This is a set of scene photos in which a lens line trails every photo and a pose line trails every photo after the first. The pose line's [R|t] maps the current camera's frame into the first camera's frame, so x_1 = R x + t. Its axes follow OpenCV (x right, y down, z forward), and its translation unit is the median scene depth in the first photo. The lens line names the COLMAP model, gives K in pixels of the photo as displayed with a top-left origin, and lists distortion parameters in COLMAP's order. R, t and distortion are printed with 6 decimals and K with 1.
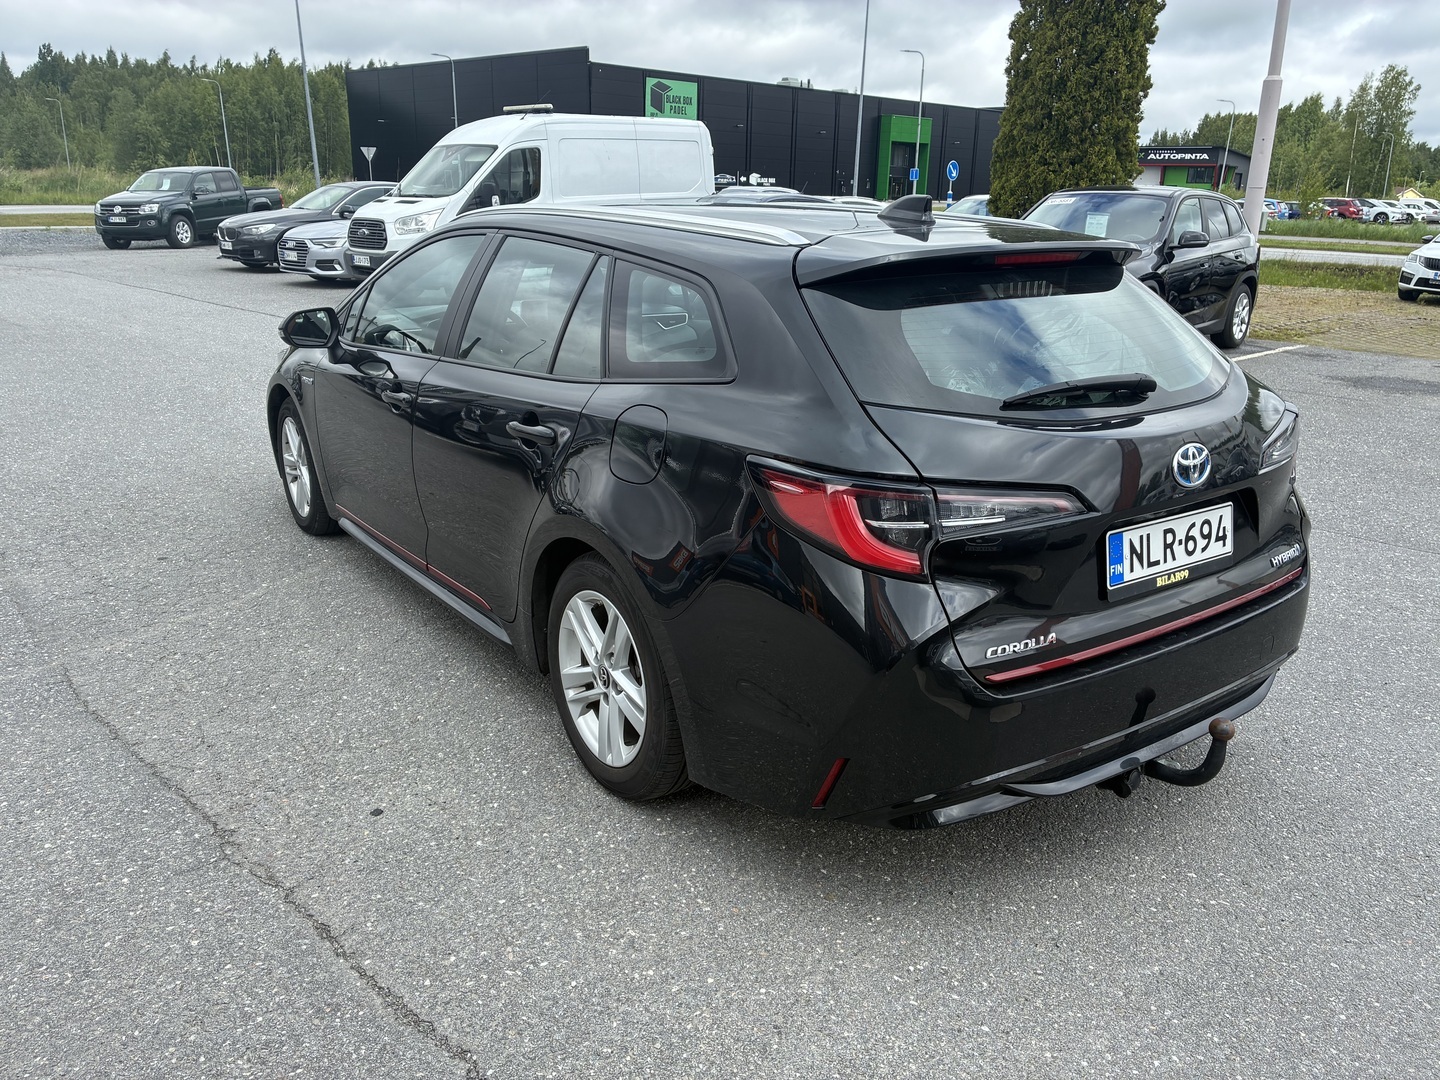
lens RADIAL K [[1085.7, 0, 720.0], [0, 1085.7, 540.0], [0, 0, 1]] dist [0.092507, -0.128018]
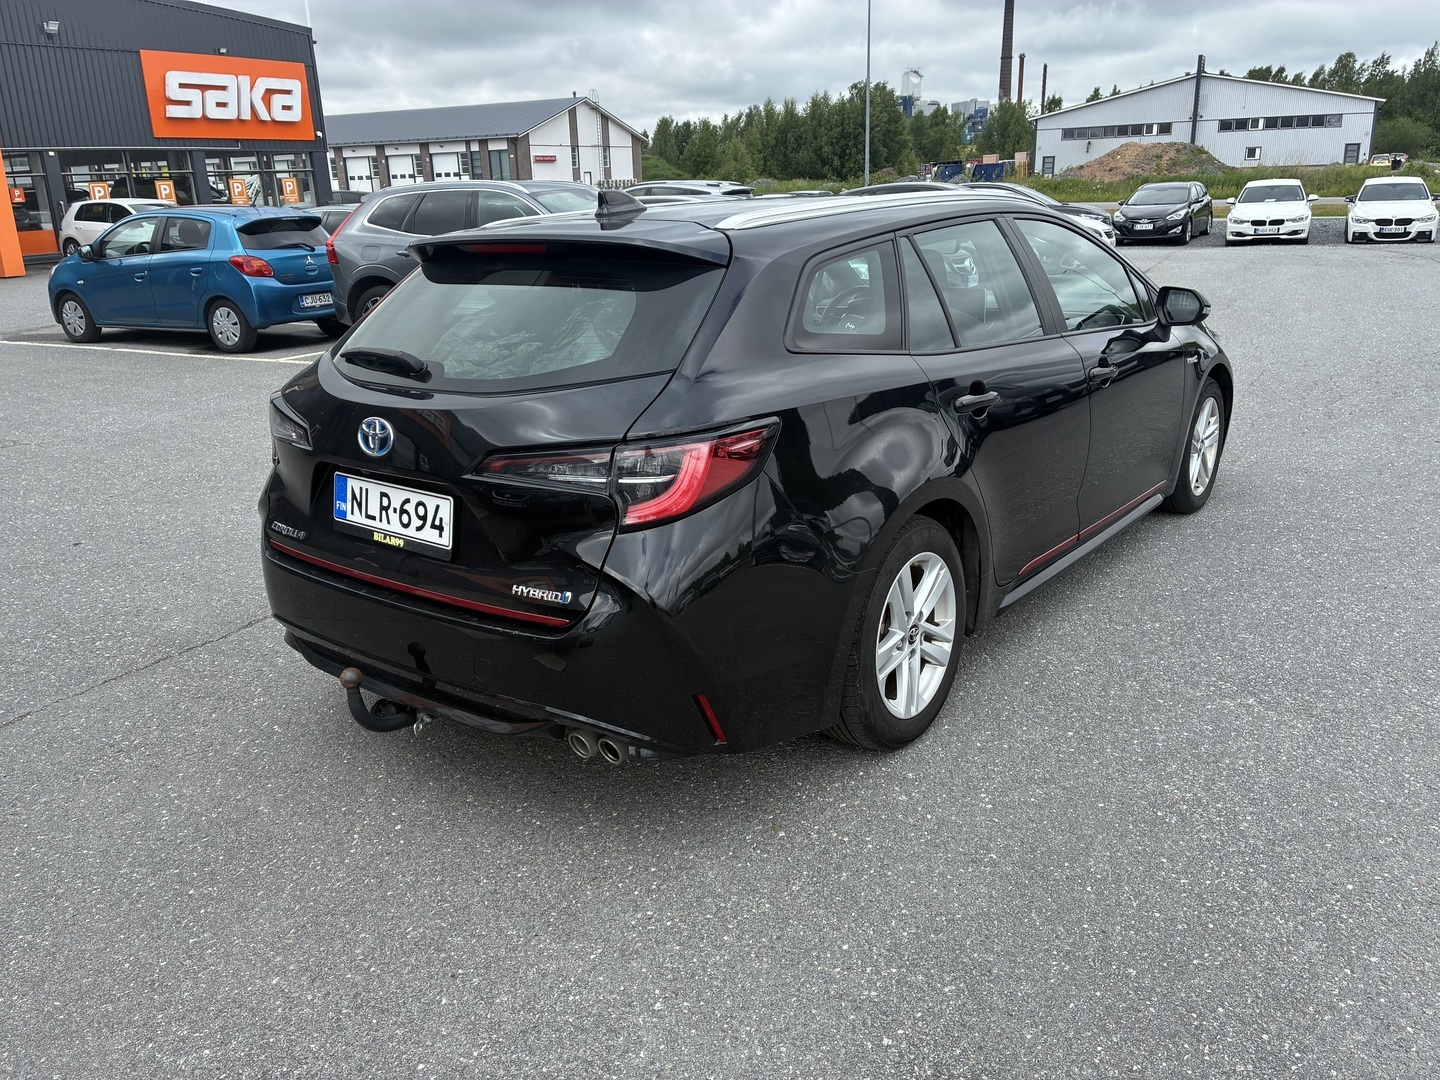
lens RADIAL K [[1085.7, 0, 720.0], [0, 1085.7, 540.0], [0, 0, 1]] dist [0.092507, -0.128018]
pose [[0.291097, 0.263216, -0.919772, 1.467618], [-0.254163, 0.948135, 0.190893, -0.250670], [0.922314, 0.178204, 0.342899, 0.897313]]
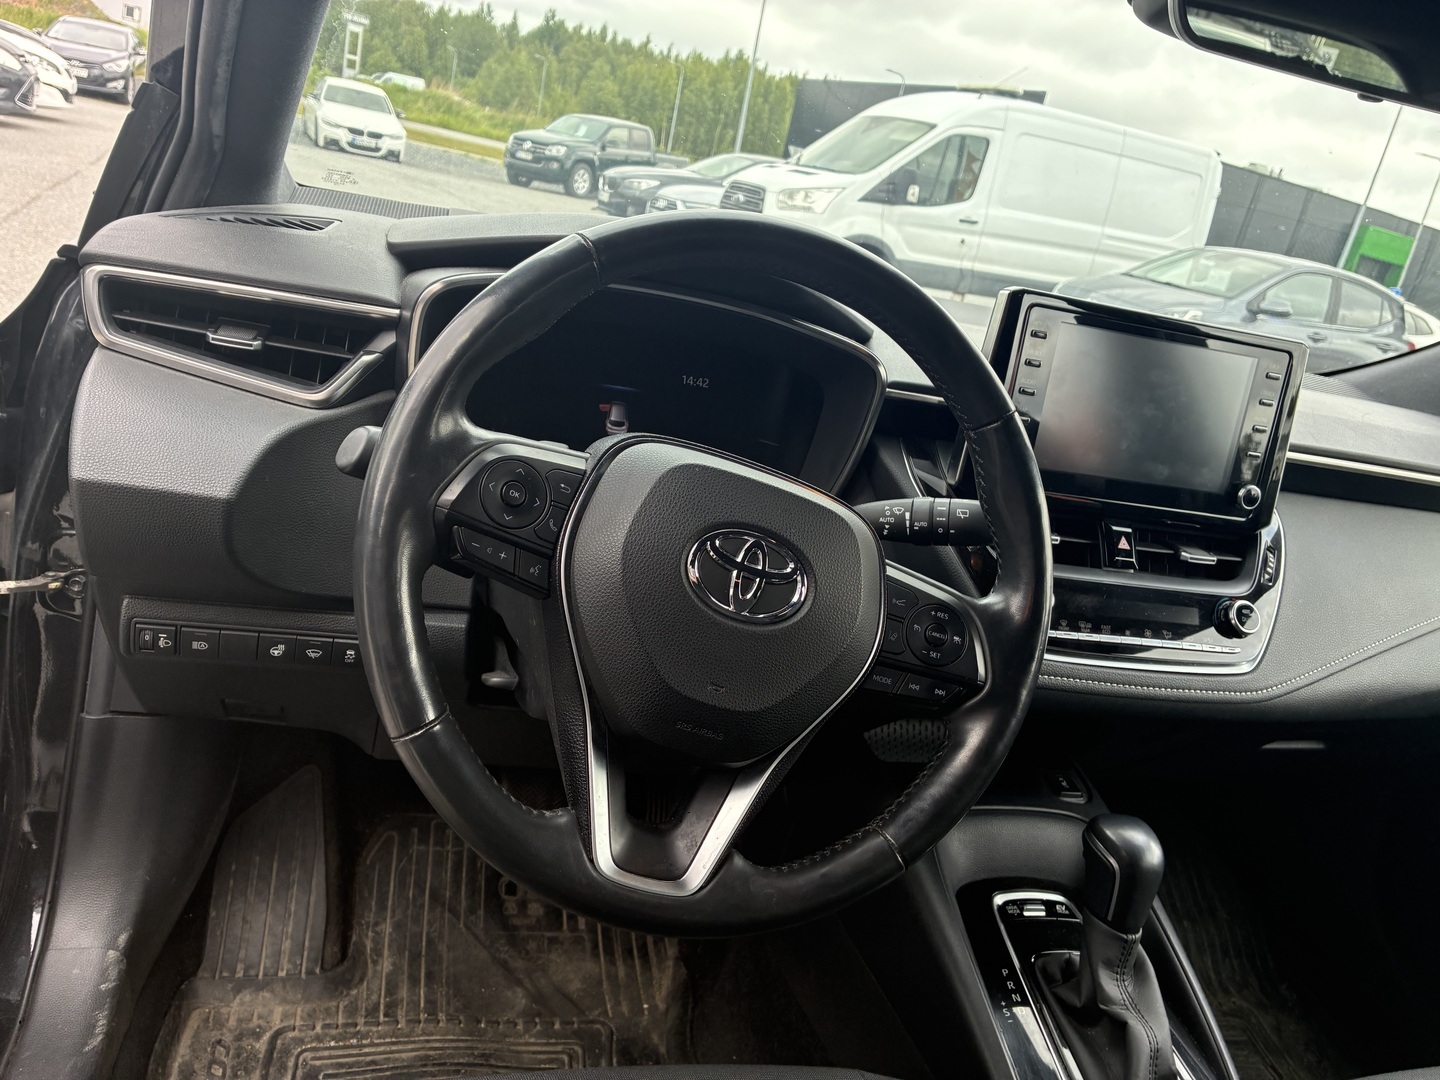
lens RADIAL K [[1085.7, 0, 720.0], [0, 1085.7, 540.0], [0, 0, 1]] dist [0.092507, -0.128018]
pose [[0.918936, 0.282298, -0.275435, -0.307457], [-0.290349, 0.956846, 0.011997, -0.306515], [0.266935, 0.068948, 0.961245, 1.515529]]
